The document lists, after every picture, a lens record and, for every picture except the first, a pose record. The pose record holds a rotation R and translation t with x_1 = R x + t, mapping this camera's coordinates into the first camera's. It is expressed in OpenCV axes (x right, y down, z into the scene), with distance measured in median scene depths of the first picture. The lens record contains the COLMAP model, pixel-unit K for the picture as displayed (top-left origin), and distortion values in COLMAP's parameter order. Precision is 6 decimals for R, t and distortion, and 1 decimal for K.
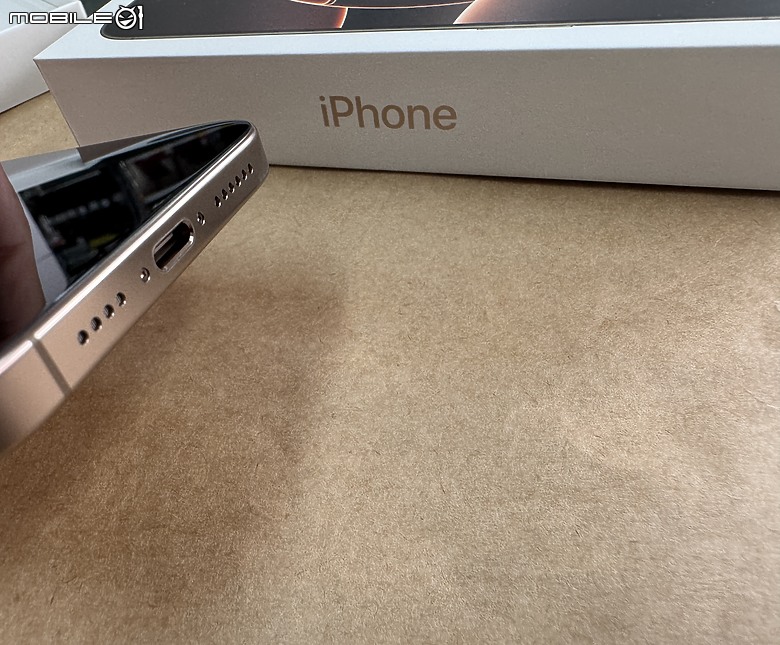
lens RADIAL K [[592.3, 0, 318.8], [0, 592.3, 349.6], [0, 0, 1]] dist [0.010843, -0.001420]
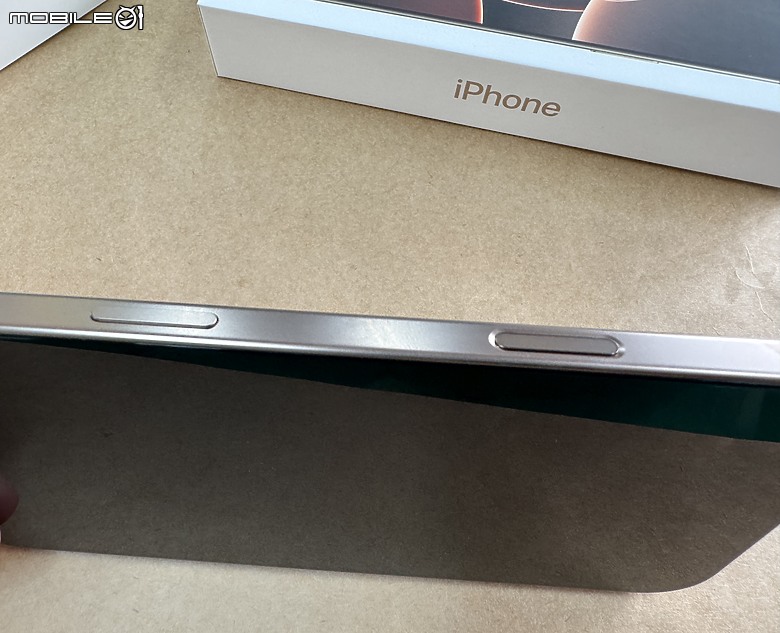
lens RADIAL K [[640.7, 0, 288.5], [0, 640.7, 316.5], [0, 0, 1]] dist [-0.006905, 0.006797]
pose [[0.987224, -0.021088, 0.157936, -0.744740], [-0.032518, 0.943677, 0.329265, -0.478196], [-0.155984, -0.330194, 0.930935, -0.523819]]
